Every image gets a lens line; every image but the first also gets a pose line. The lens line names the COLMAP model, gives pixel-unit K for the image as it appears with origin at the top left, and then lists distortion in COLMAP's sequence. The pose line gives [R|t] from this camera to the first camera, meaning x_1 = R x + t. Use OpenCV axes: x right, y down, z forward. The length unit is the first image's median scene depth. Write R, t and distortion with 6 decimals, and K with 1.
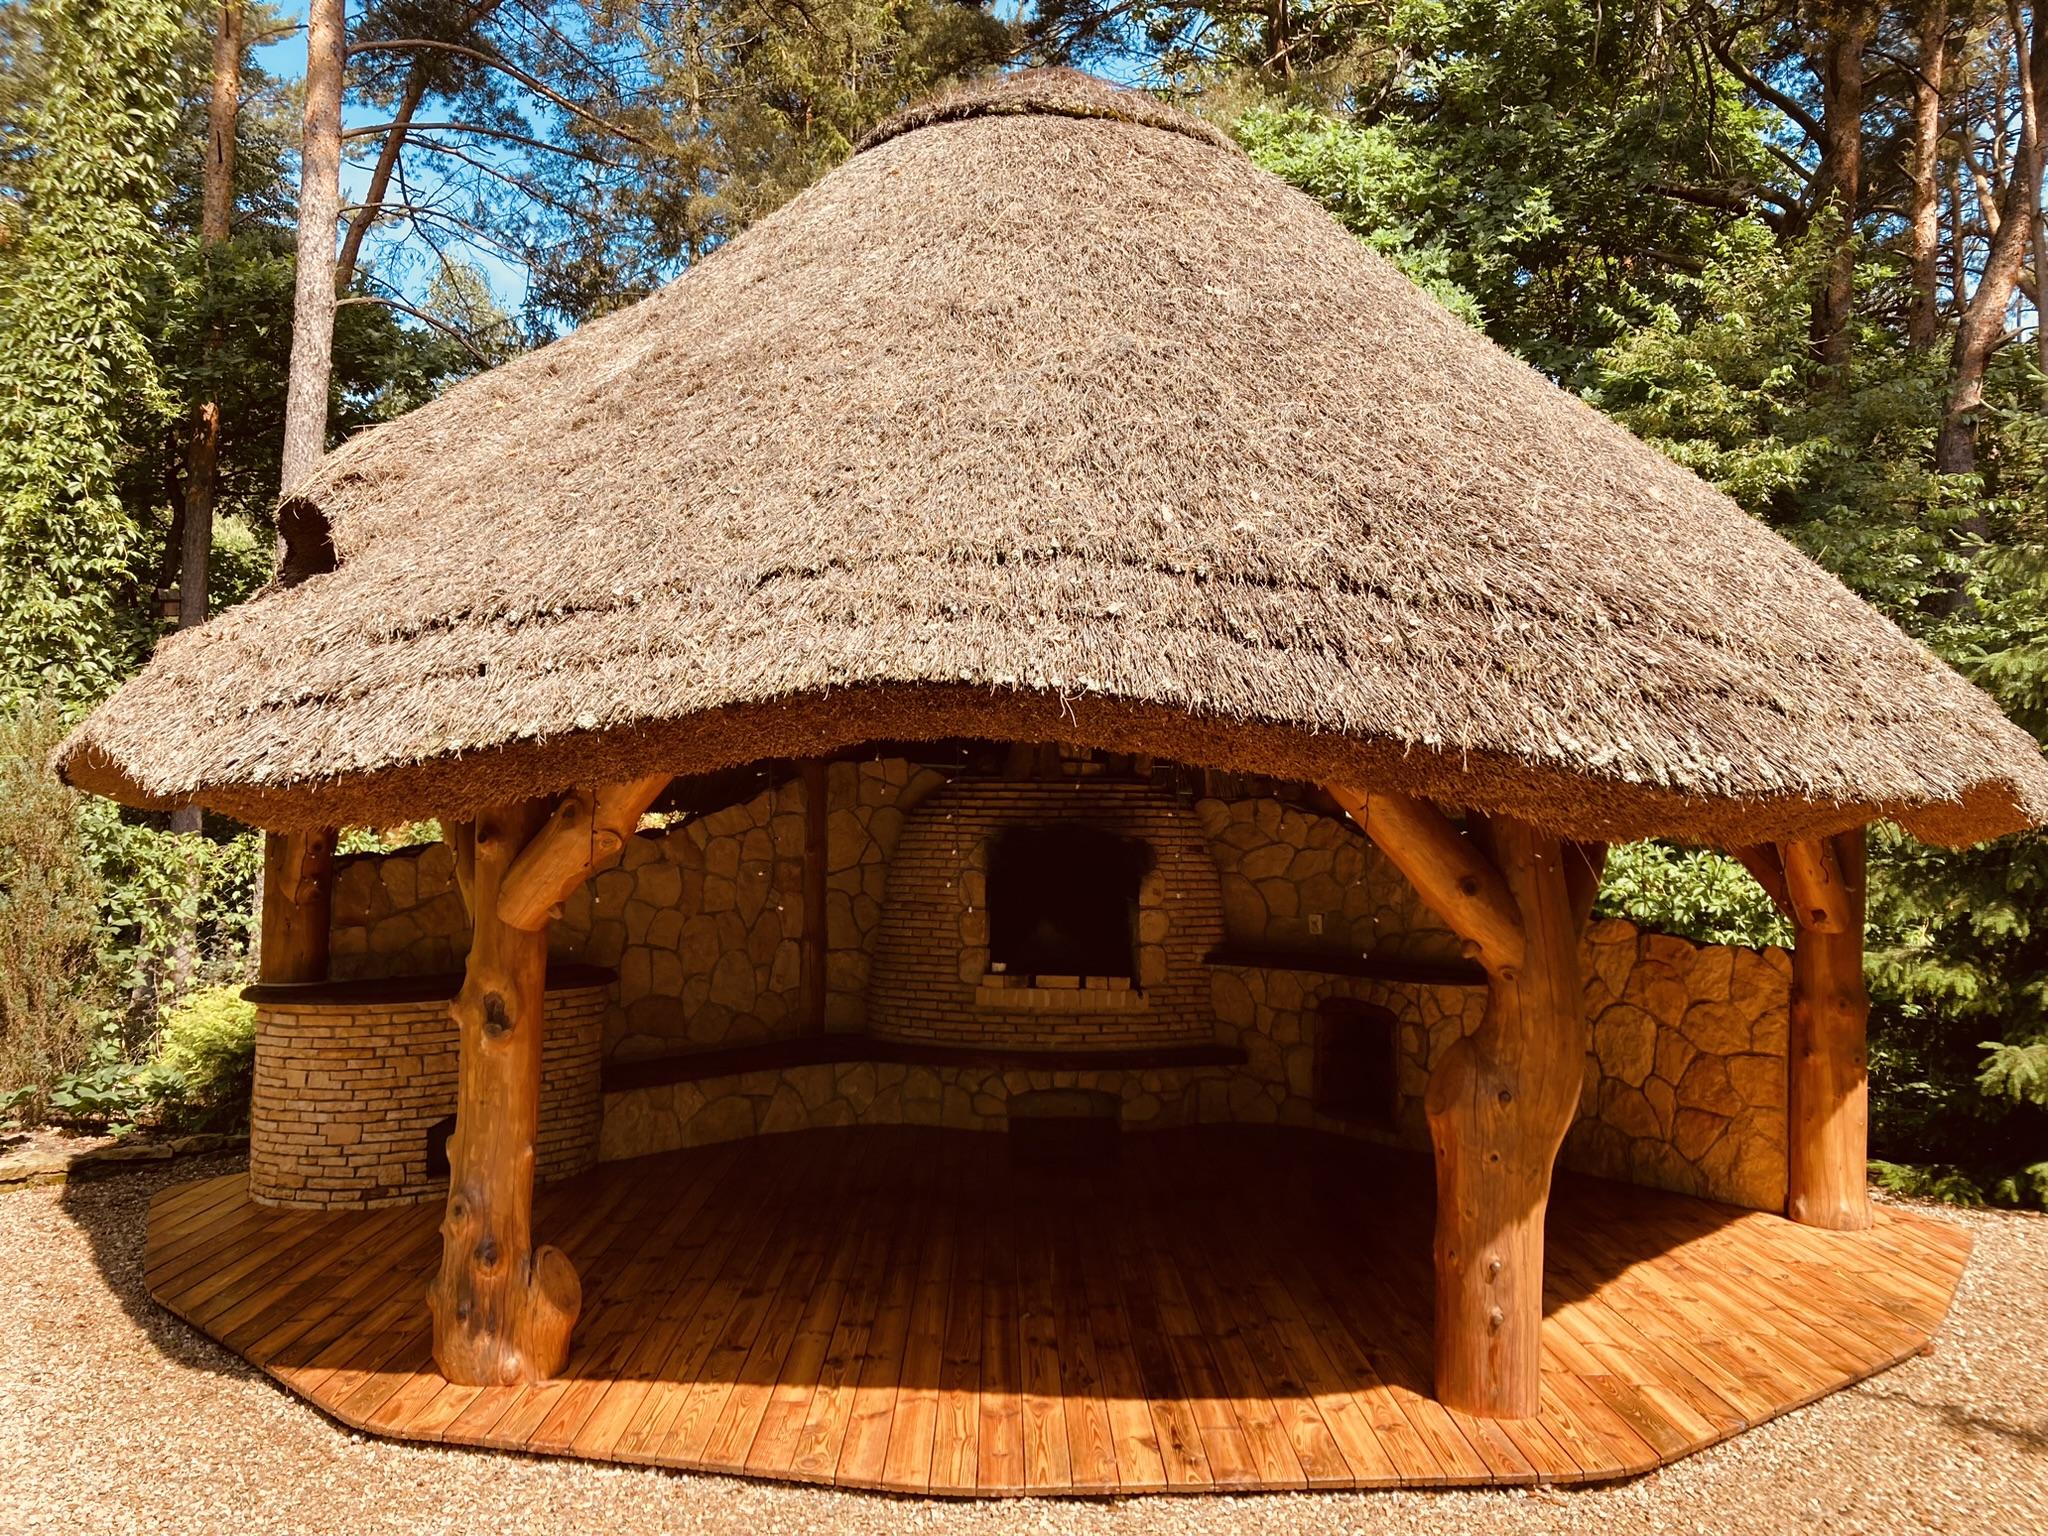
lens RADIAL K [[1667.7, 0, 1046.9], [0, 1667.7, 729.4], [0, 0, 1]] dist [0.079176, -0.169118]
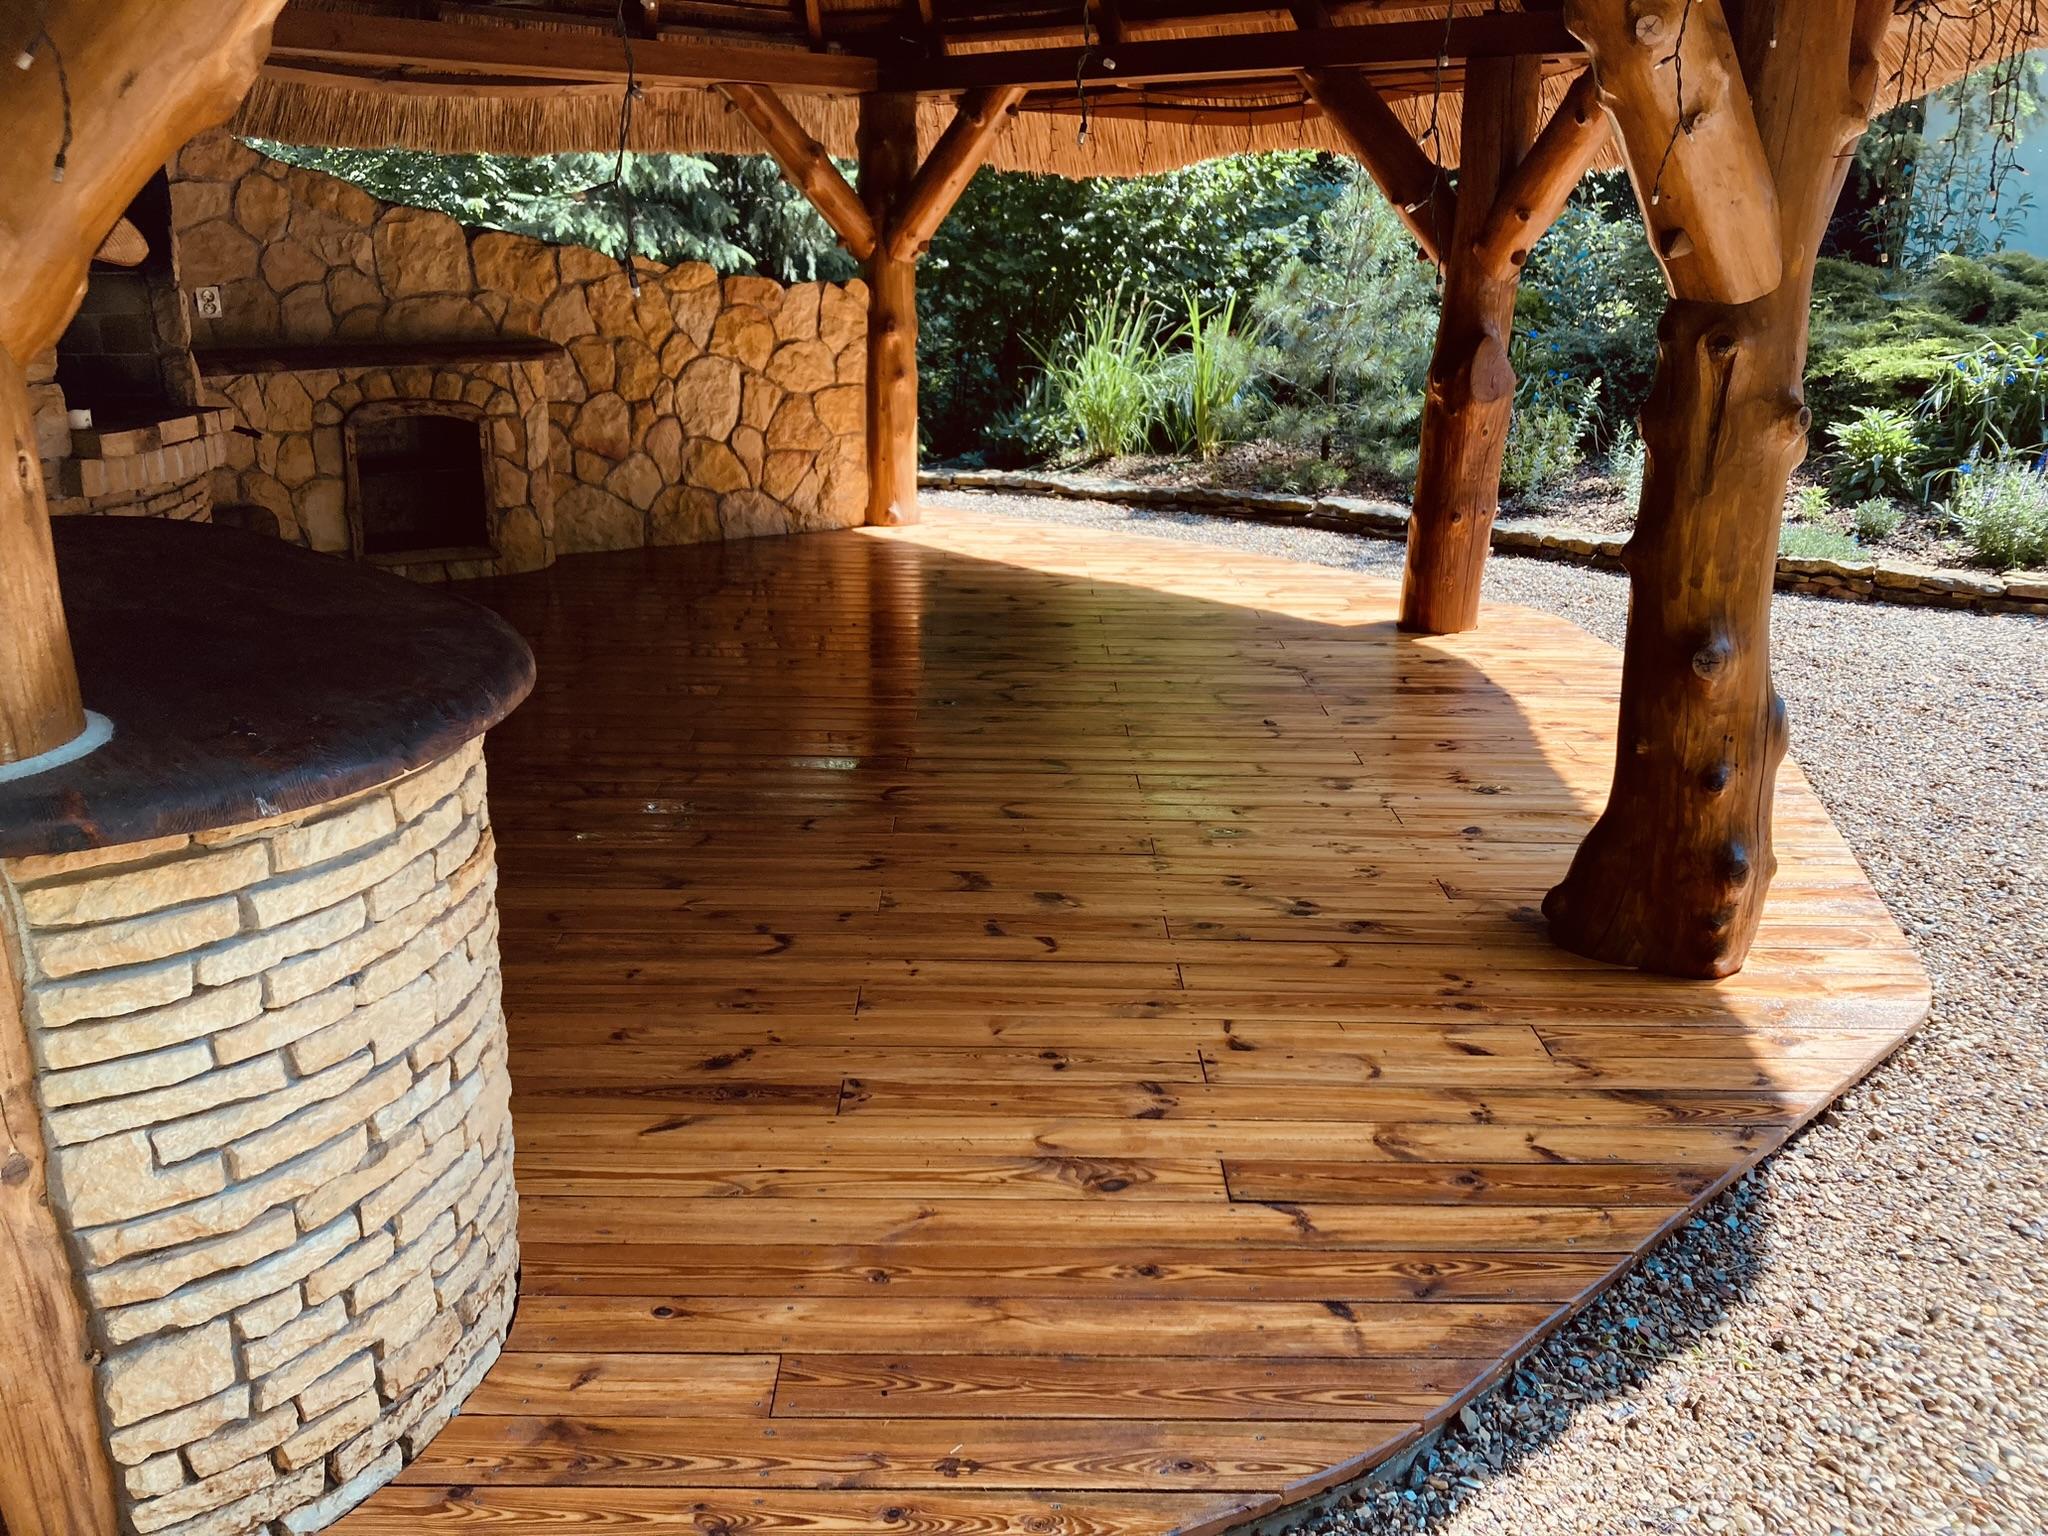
lens RADIAL K [[1667.7, 0, 1046.9], [0, 1667.7, 729.4], [0, 0, 1]] dist [0.079176, -0.169118]
pose [[0.021853, -0.299653, 0.953798, -0.544937], [-0.065905, 0.951519, 0.300447, 0.061414], [-0.997587, -0.069426, 0.001045, 0.714540]]
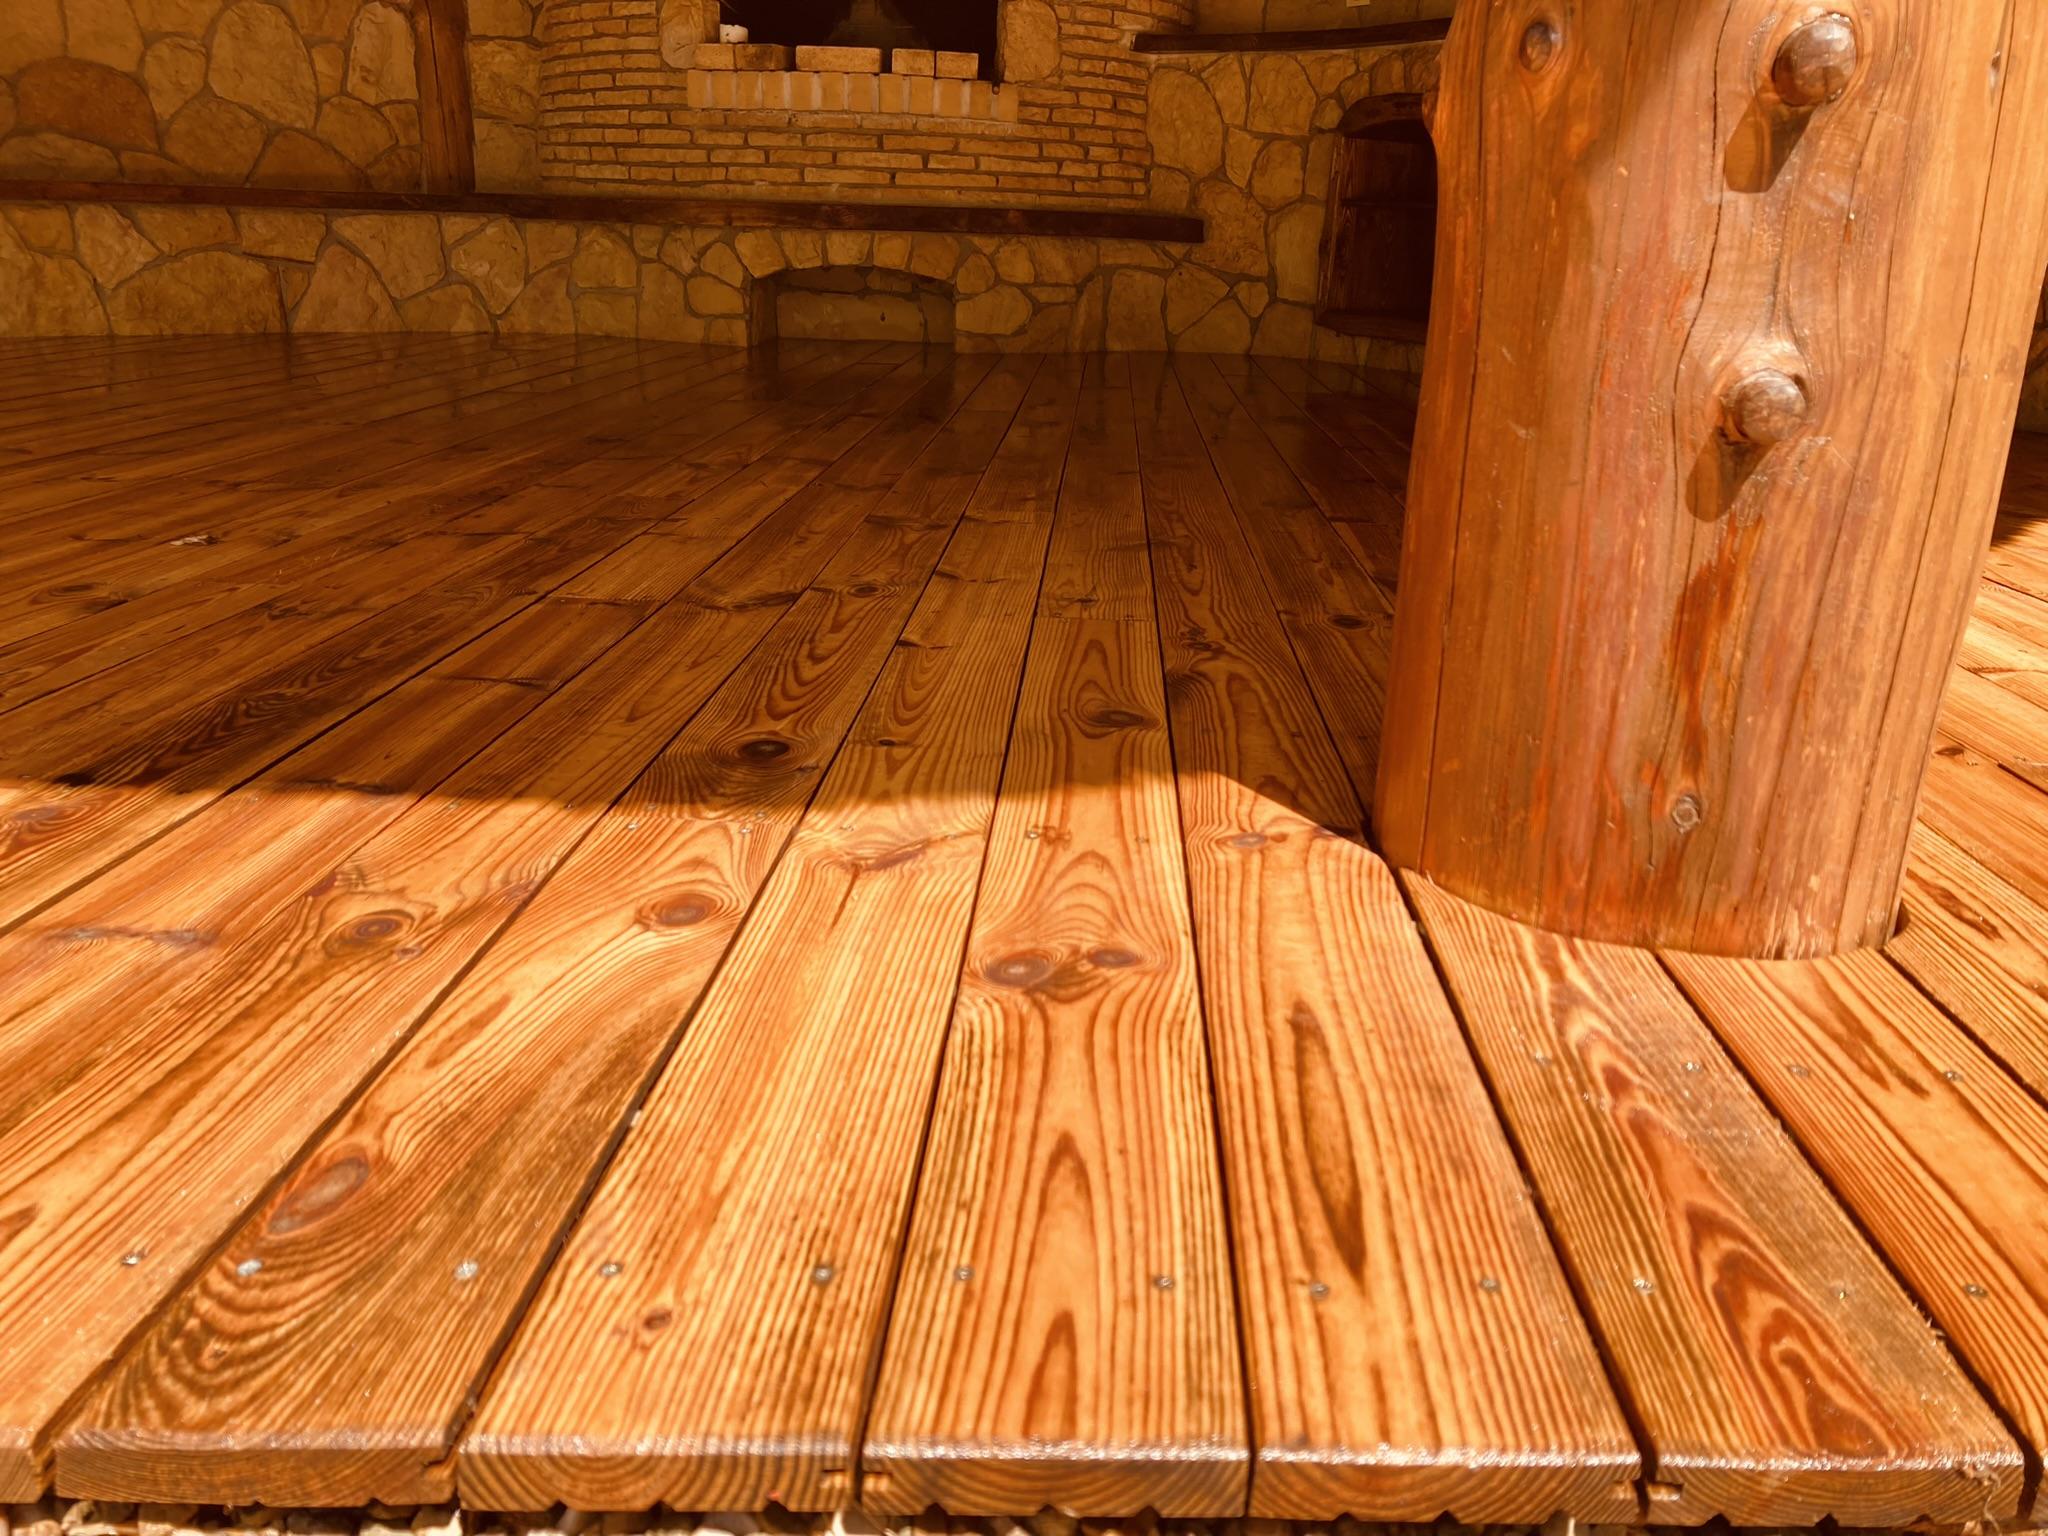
lens RADIAL K [[1635.2, 0, 1024.0], [0, 1635.2, 768.0], [0, 0, 1]] dist [0.011200, 0.002765]
pose [[0.996048, 0.041603, -0.078470, 0.115213], [-0.011418, 0.936159, 0.351390, 0.180258], [0.088079, -0.349106, 0.932935, 0.457606]]
